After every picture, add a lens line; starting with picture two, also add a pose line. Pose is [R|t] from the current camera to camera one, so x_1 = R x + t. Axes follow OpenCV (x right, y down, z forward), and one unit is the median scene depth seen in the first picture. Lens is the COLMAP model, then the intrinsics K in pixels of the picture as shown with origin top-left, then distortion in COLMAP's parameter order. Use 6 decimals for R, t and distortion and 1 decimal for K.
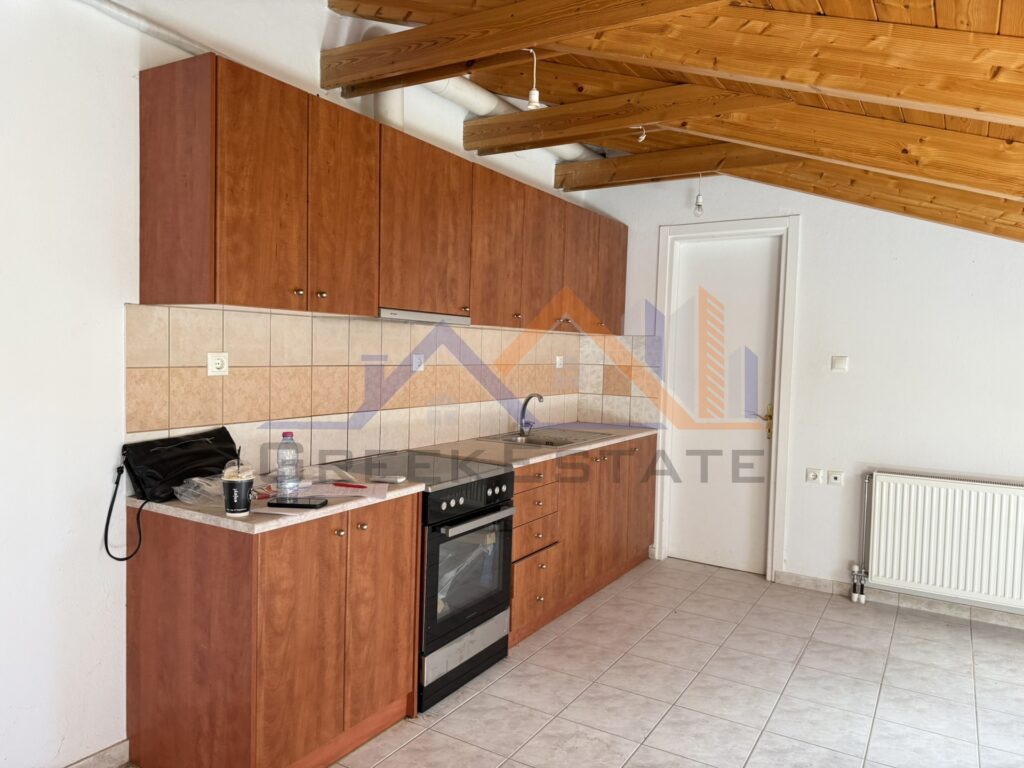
lens RADIAL K [[726.0, 0, 509.8], [0, 726.0, 382.1], [0, 0, 1]] dist [0.018973, -0.029921]
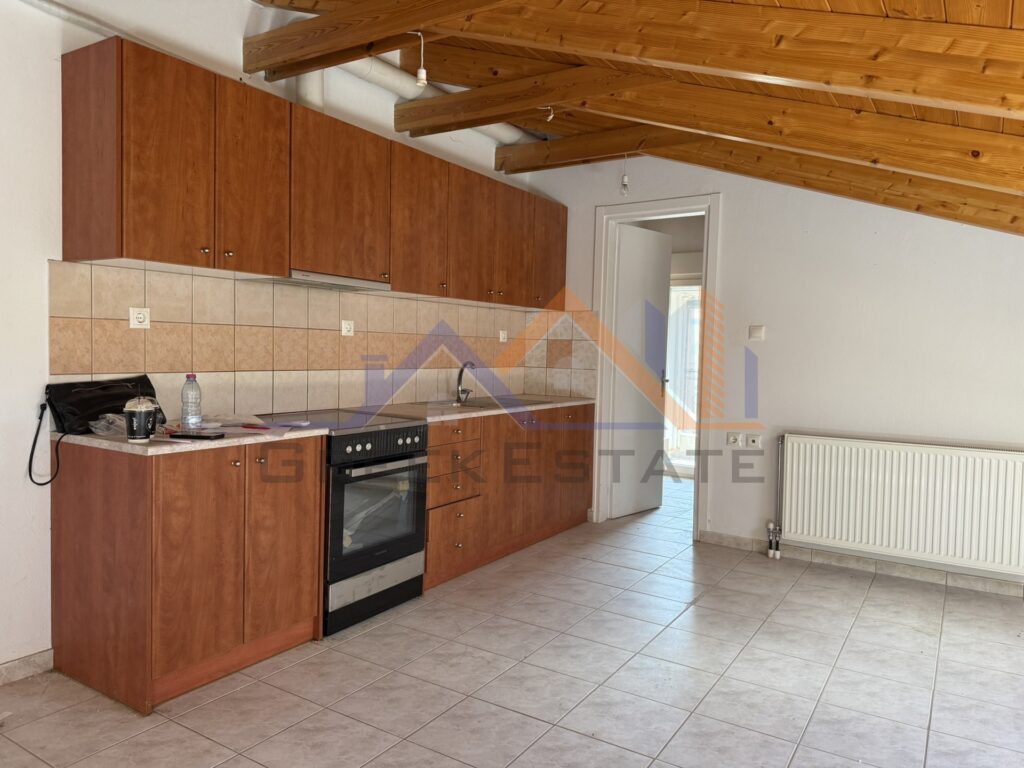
lens RADIAL K [[726.0, 0, 511.4], [0, 726.0, 380.4], [0, 0, 1]] dist [0.018973, -0.029921]
pose [[0.999777, -0.001845, -0.021027, 0.173366], [0.001771, 0.999992, -0.003520, 0.068601], [0.021033, 0.003482, 0.999773, -0.091699]]
